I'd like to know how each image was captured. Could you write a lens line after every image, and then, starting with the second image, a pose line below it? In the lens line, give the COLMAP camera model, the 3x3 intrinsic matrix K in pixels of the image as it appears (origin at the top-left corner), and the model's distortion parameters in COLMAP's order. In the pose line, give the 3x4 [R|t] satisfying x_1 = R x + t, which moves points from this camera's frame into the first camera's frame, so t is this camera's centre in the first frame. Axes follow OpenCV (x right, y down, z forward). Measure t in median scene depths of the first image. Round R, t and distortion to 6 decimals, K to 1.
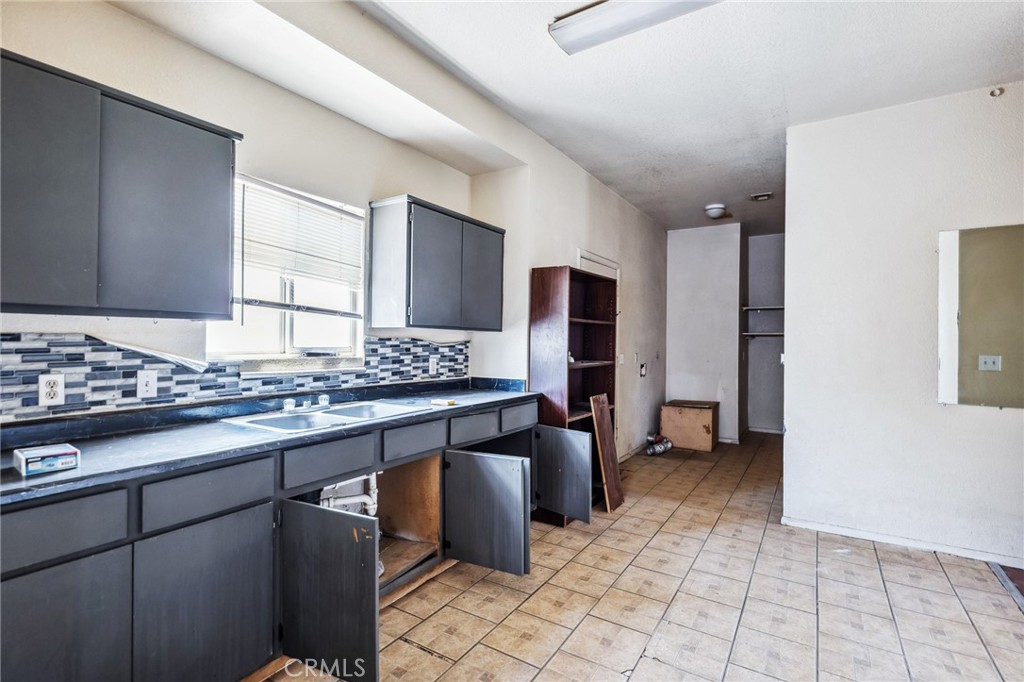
lens RADIAL K [[491.8, 0, 512.6], [0, 491.8, 339.2], [0, 0, 1]] dist [-0.000933, 0.000460]
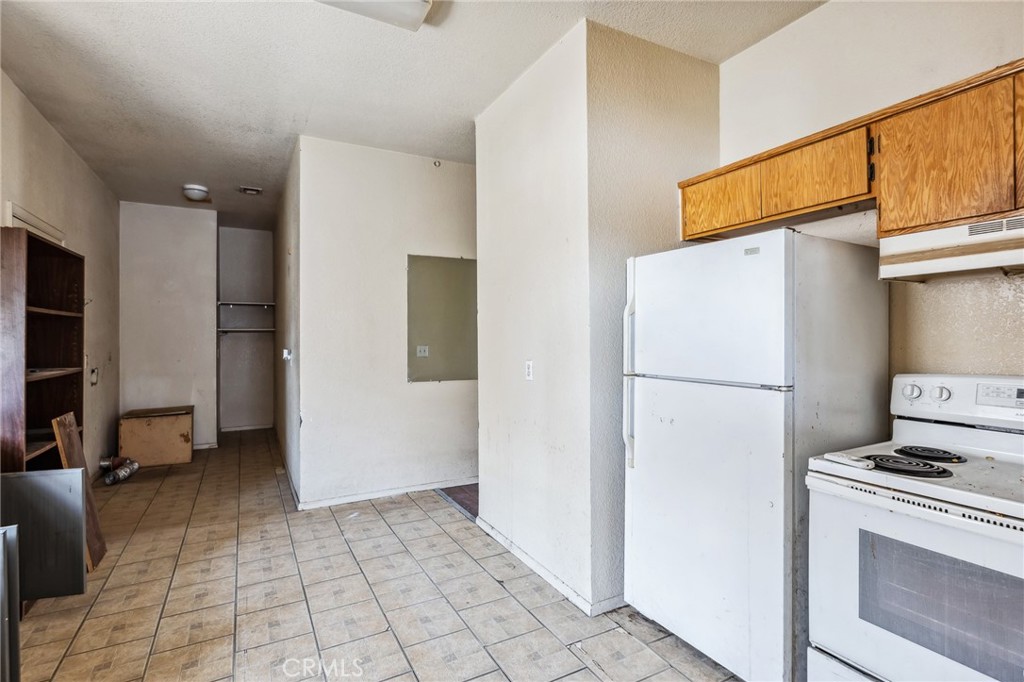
lens RADIAL K [[491.8, 0, 518.3], [0, 491.8, 338.6], [0, 0, 1]] dist [-0.000933, 0.000460]
pose [[0.468936, -0.013145, 0.883135, -0.159815], [0.006085, 0.999914, 0.011652, -0.002489], [-0.883211, -0.000090, 0.468975, 0.092242]]
